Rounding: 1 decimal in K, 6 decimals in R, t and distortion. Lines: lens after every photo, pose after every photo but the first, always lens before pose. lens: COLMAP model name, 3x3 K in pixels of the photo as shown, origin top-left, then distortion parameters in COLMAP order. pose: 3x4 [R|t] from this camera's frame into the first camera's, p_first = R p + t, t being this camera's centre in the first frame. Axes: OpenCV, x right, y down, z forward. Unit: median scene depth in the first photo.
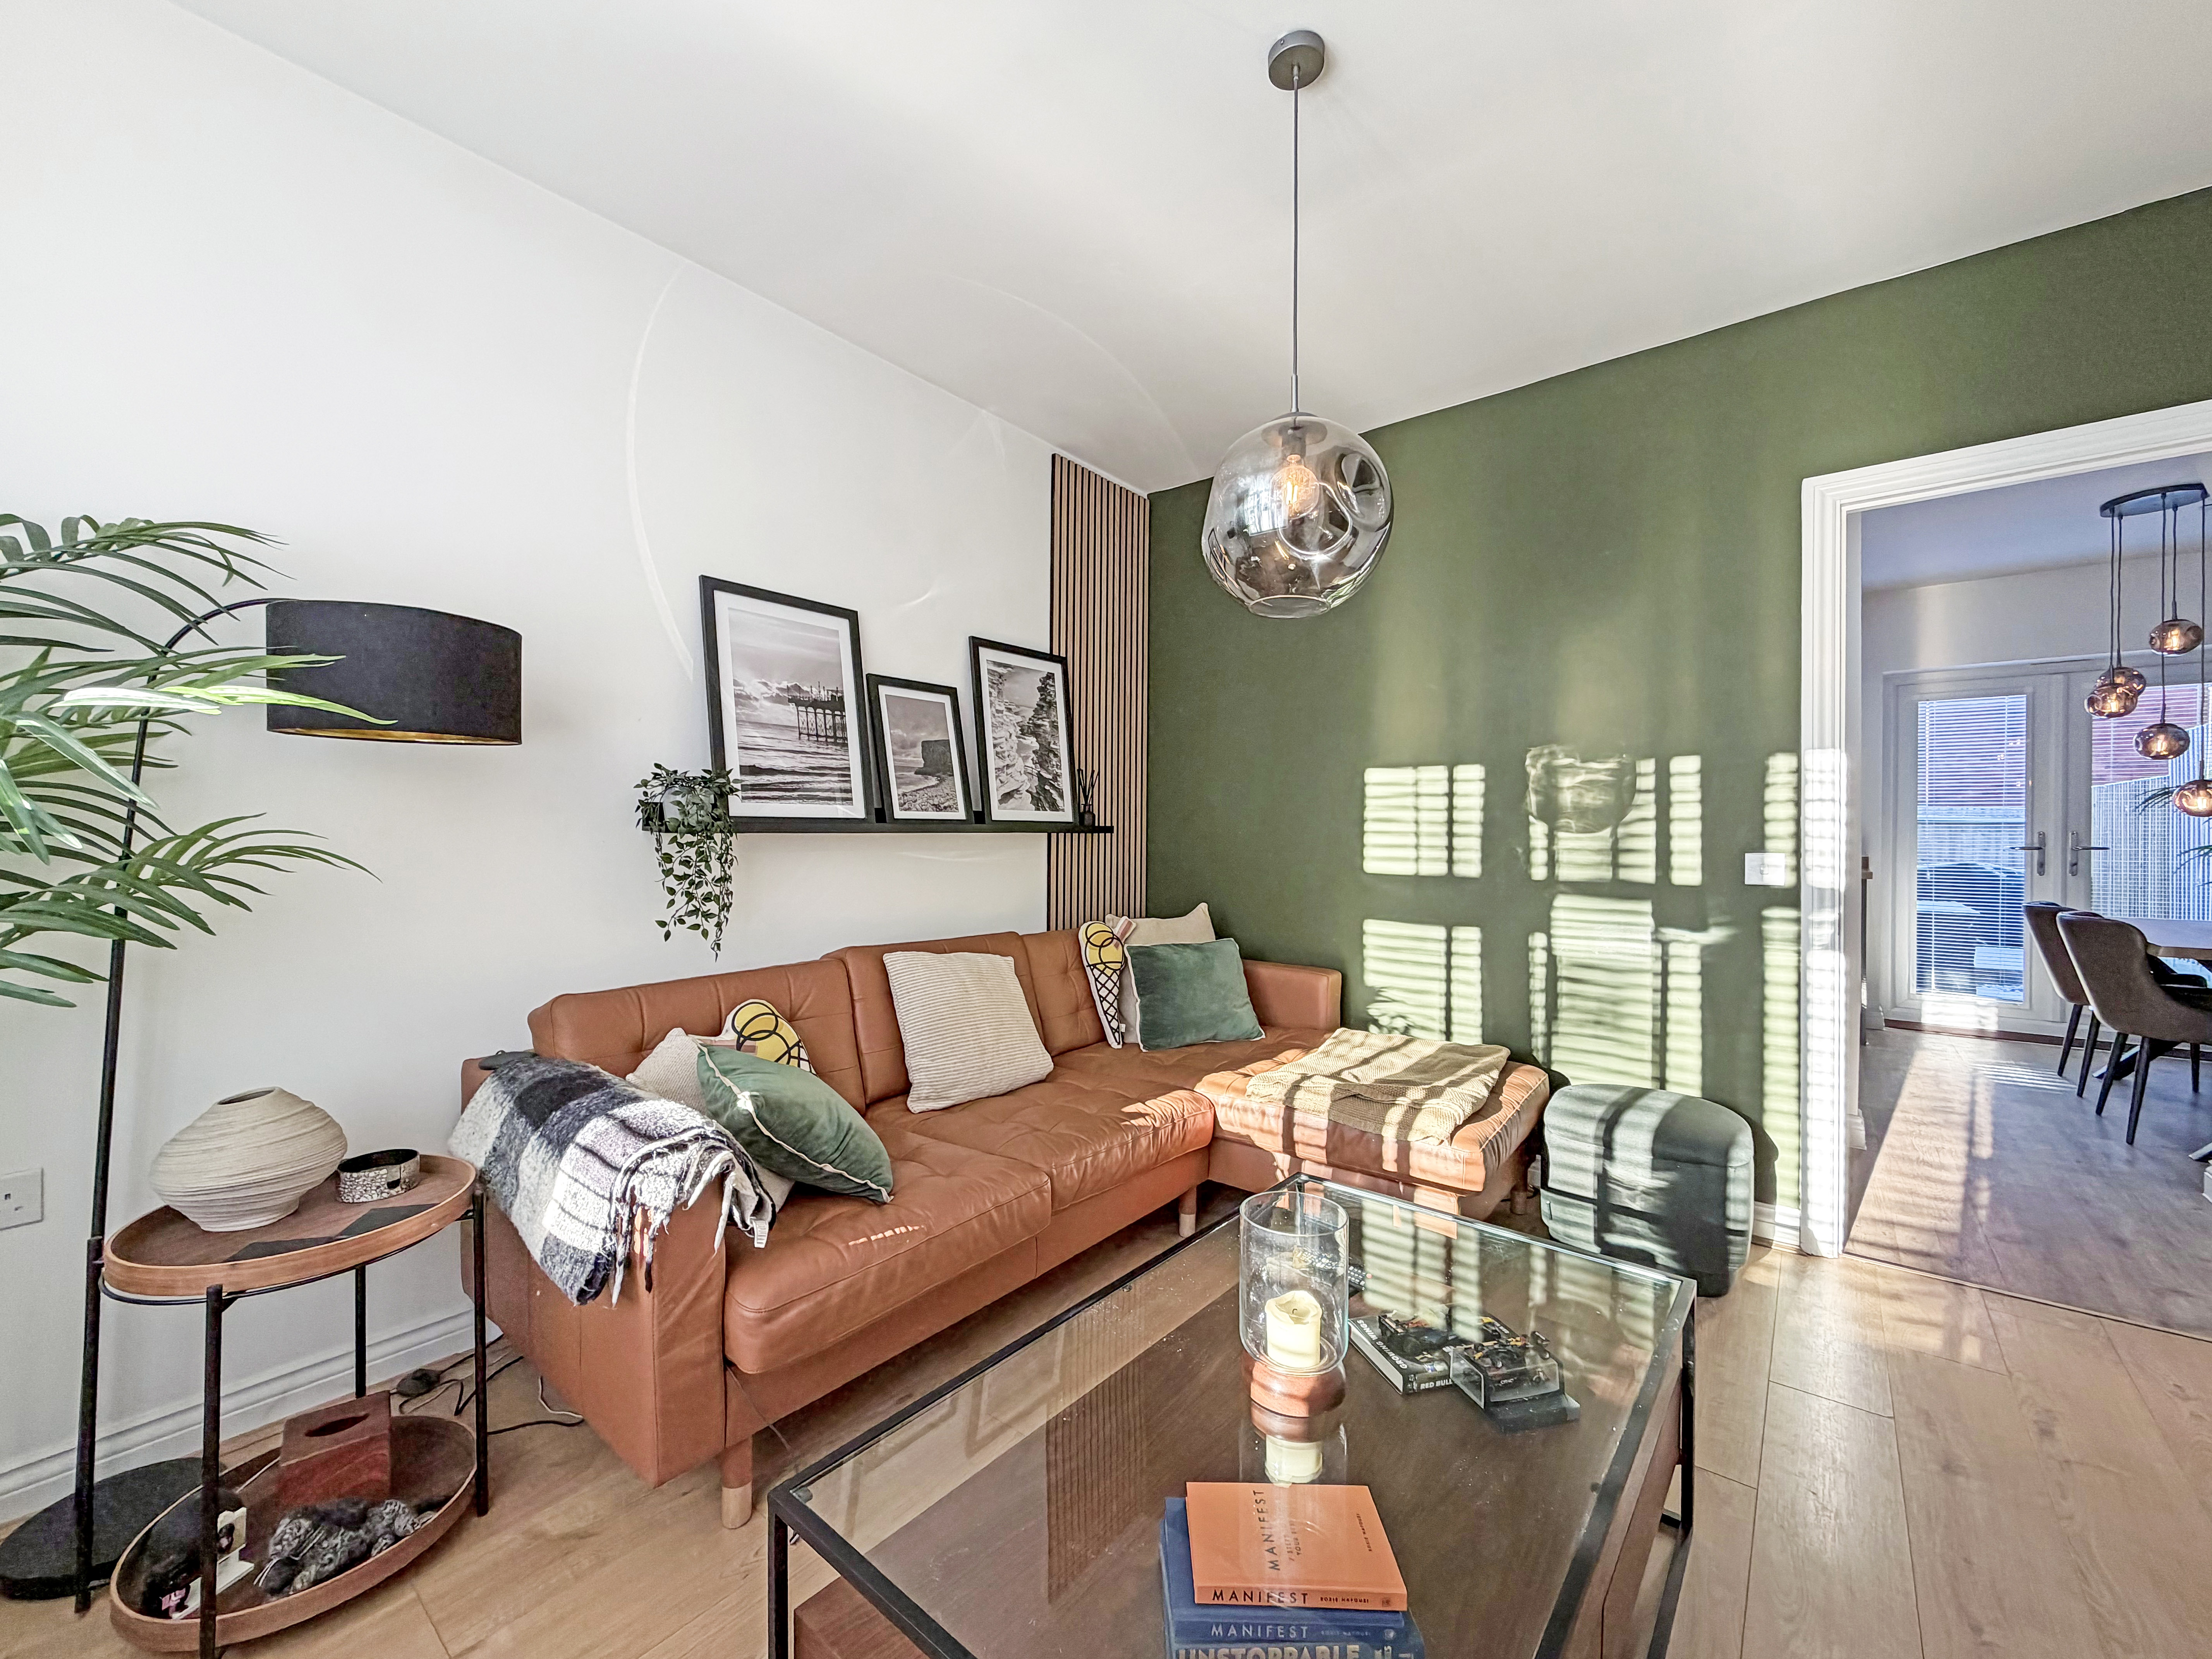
lens RADIAL K [[896.7, 0, 1127.0], [0, 896.7, 829.0], [0, 0, 1]] dist [0.001197, -0.000587]
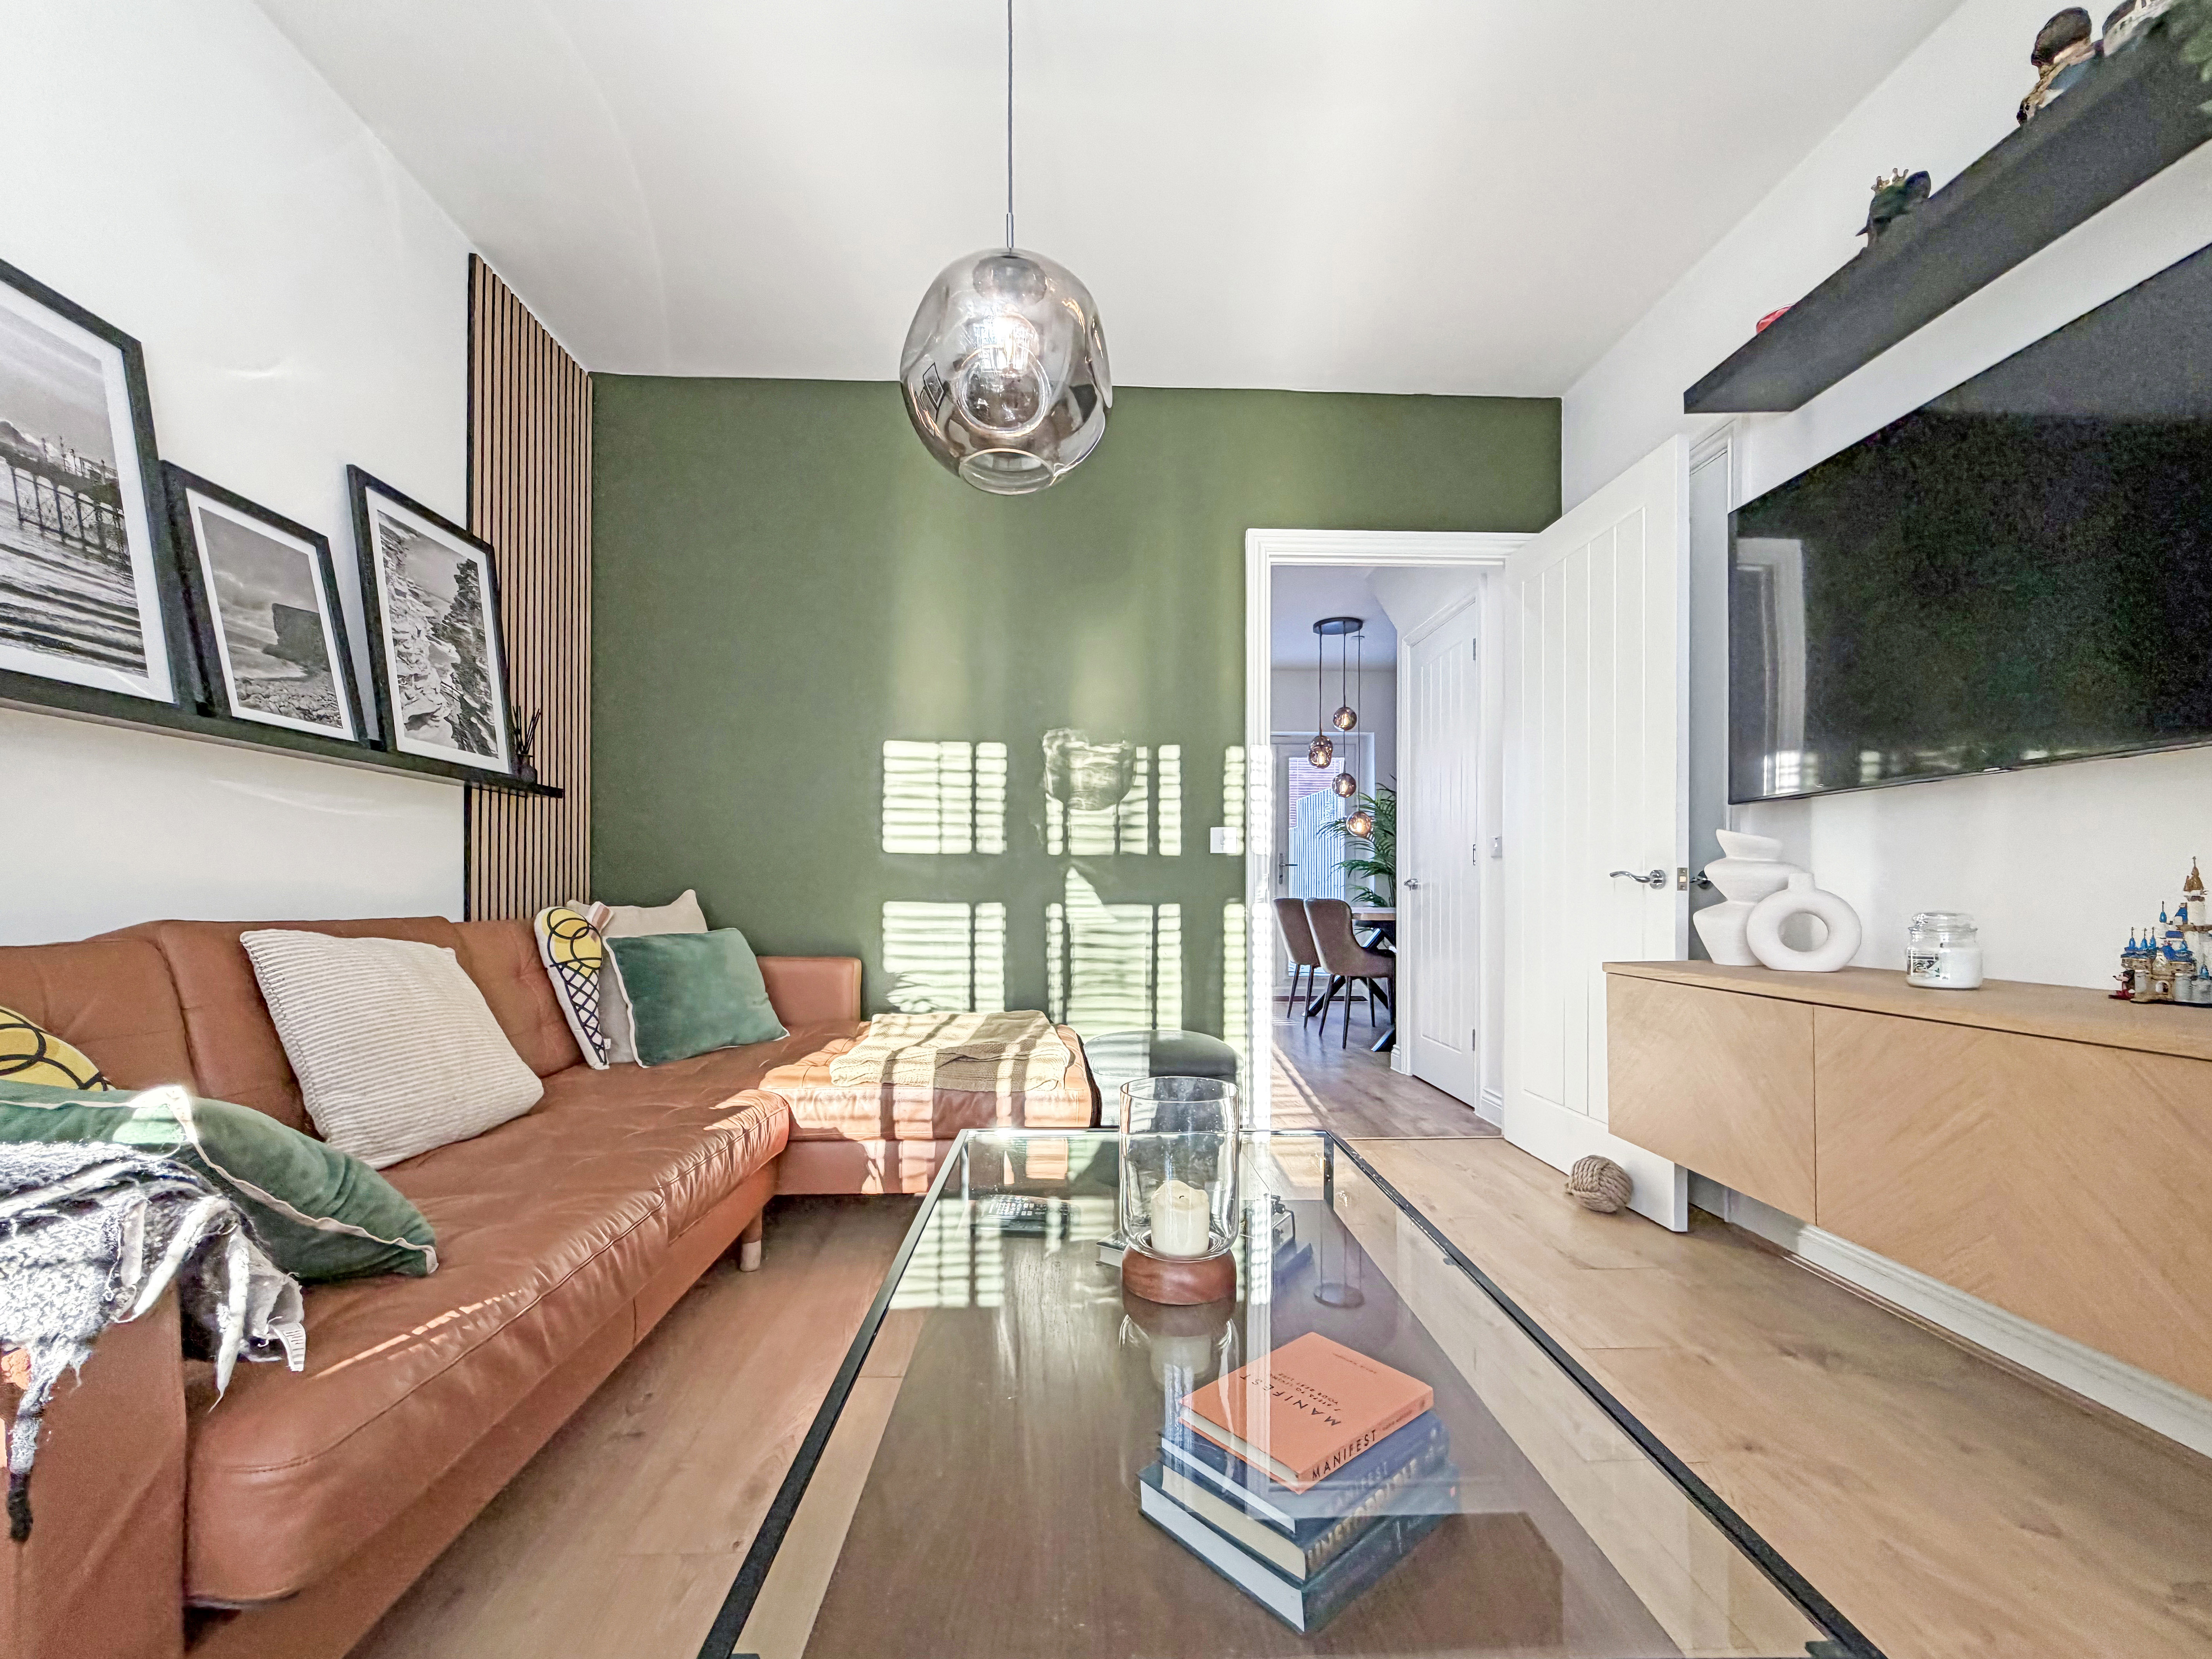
lens RADIAL K [[896.7, 0, 1109.3], [0, 896.7, 887.3], [0, 0, 1]] dist [0.001197, -0.000587]
pose [[0.758068, -0.005412, 0.652153, -0.197042], [0.003128, 0.999984, 0.004662, 0.096303], [-0.652168, -0.001495, 0.758073, 0.159517]]
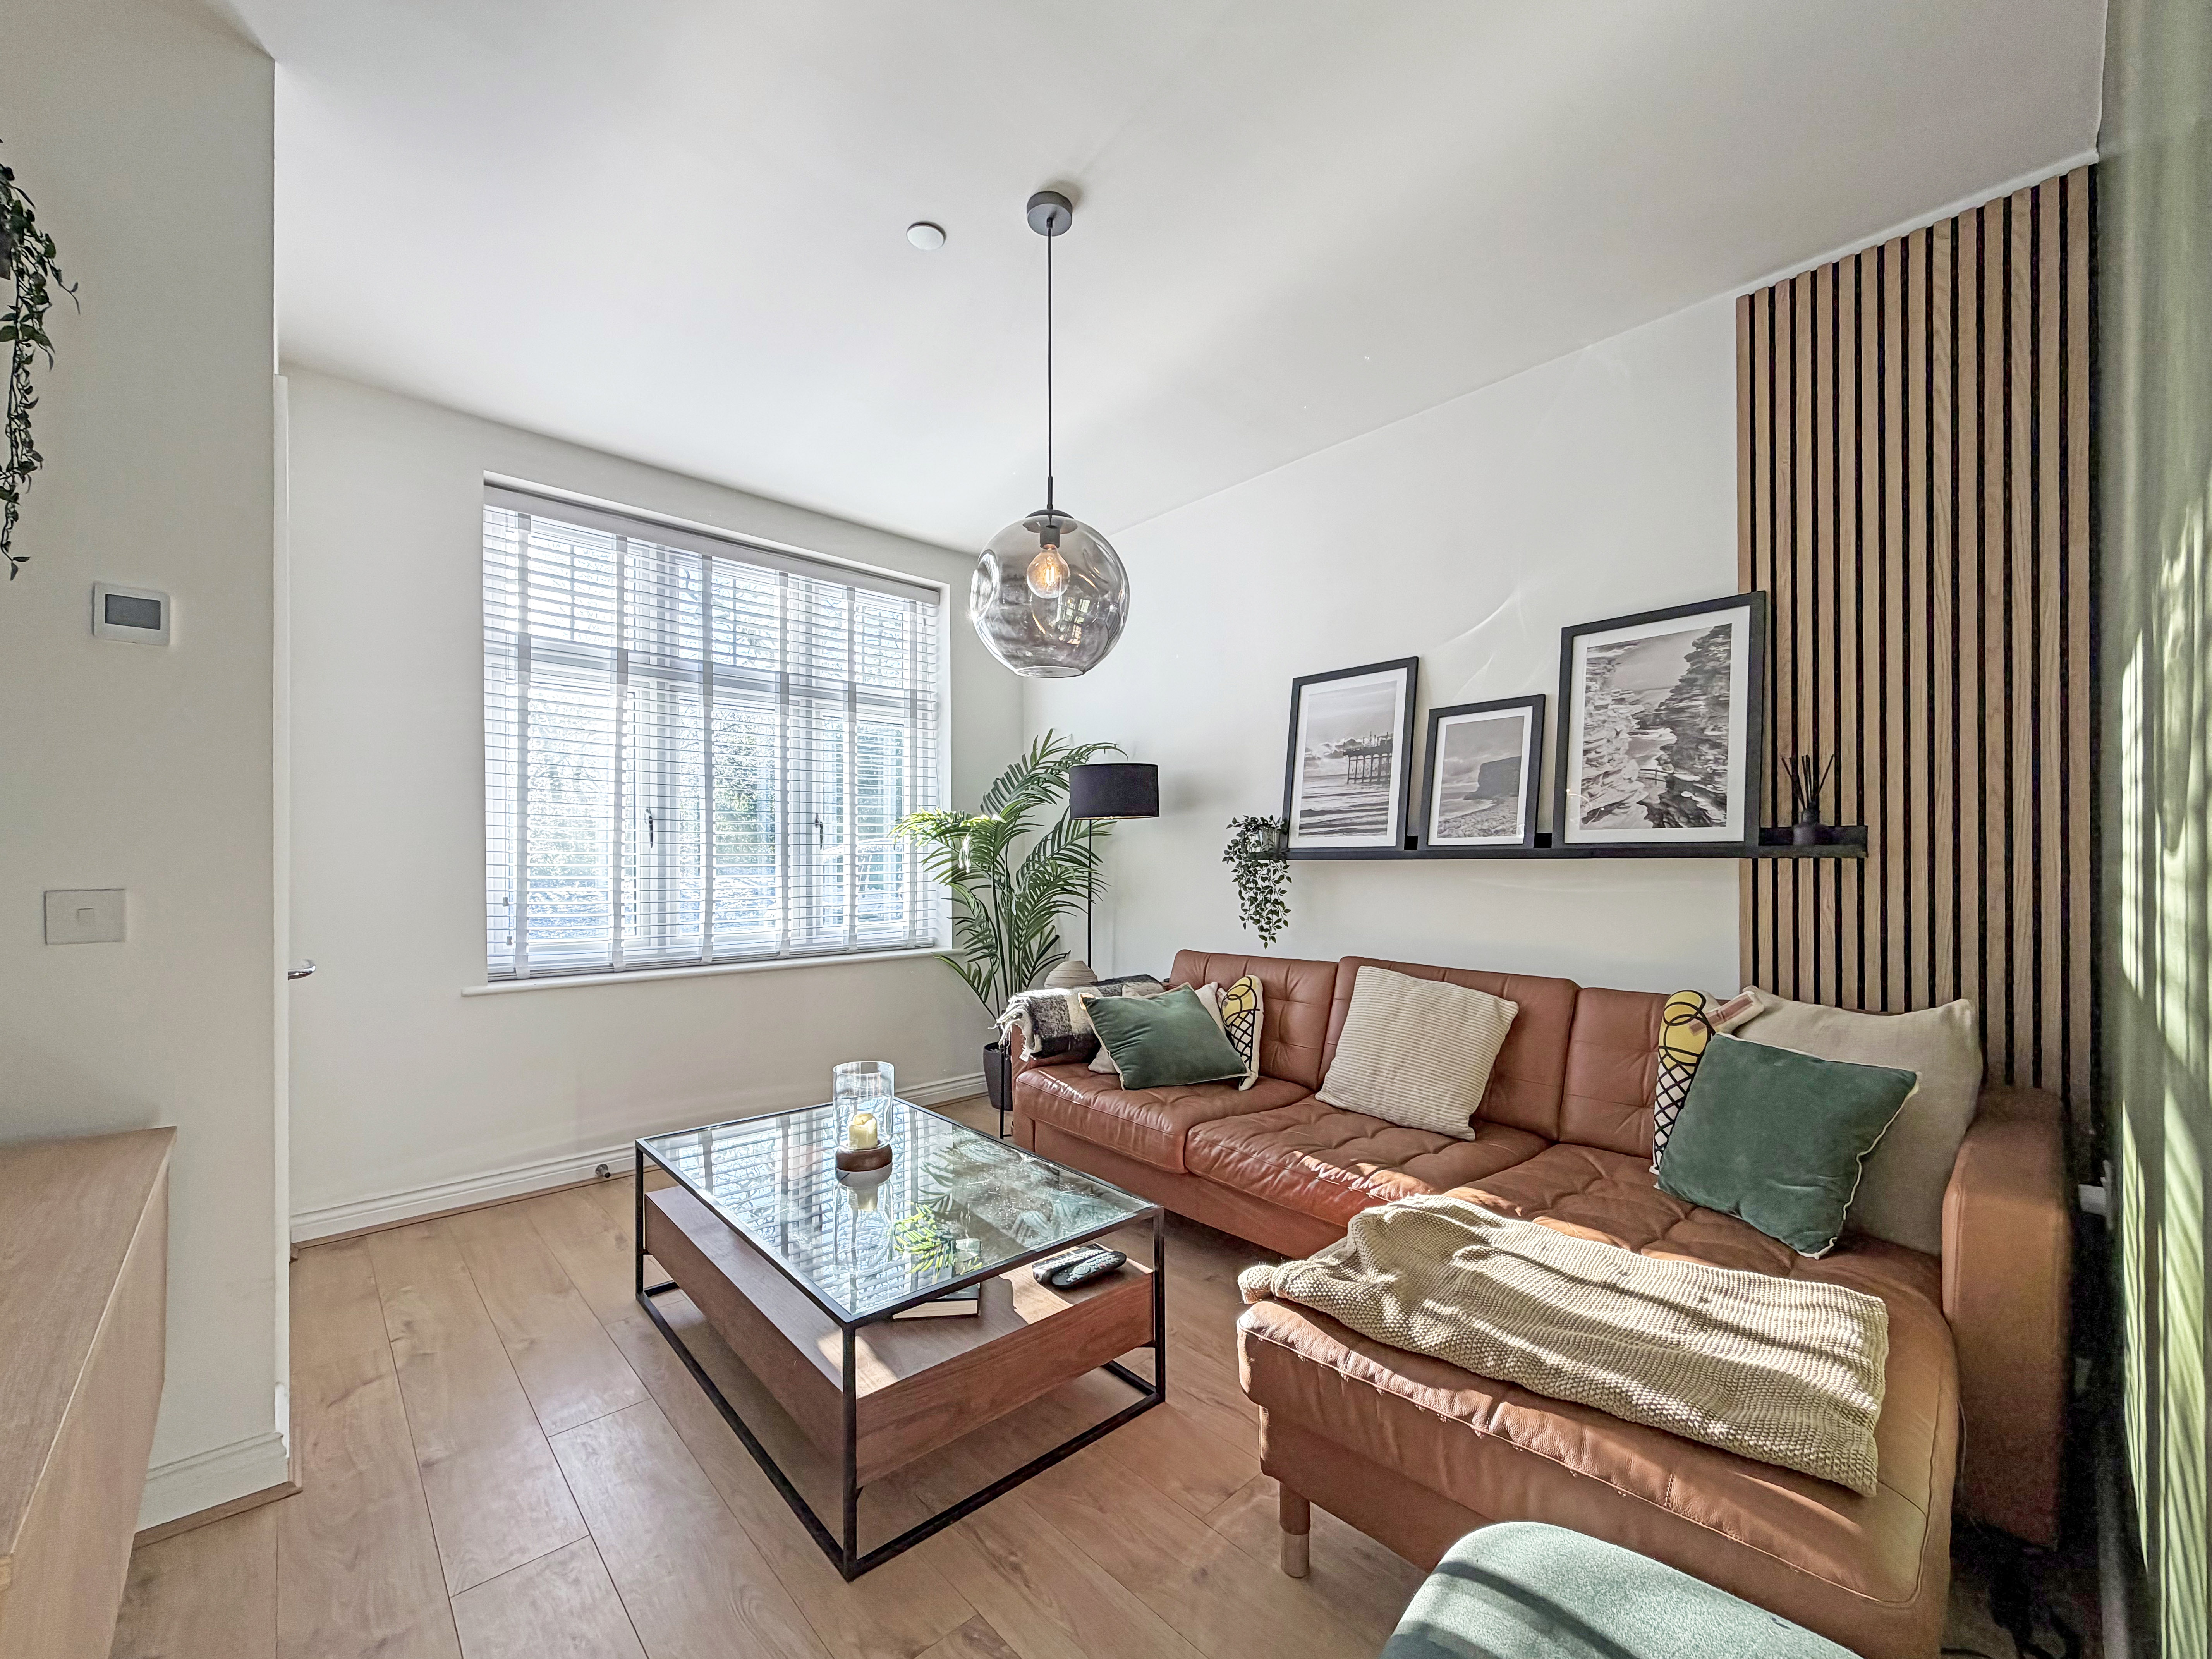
lens RADIAL K [[896.7, 0, 1098.3], [0, 896.7, 863.8], [0, 0, 1]] dist [0.001197, -0.000587]
pose [[-0.162003, -0.002991, -0.986786, 0.793990], [0.002676, 0.999990, -0.003470, 0.011635], [0.986787, -0.003202, -0.161994, 0.753189]]
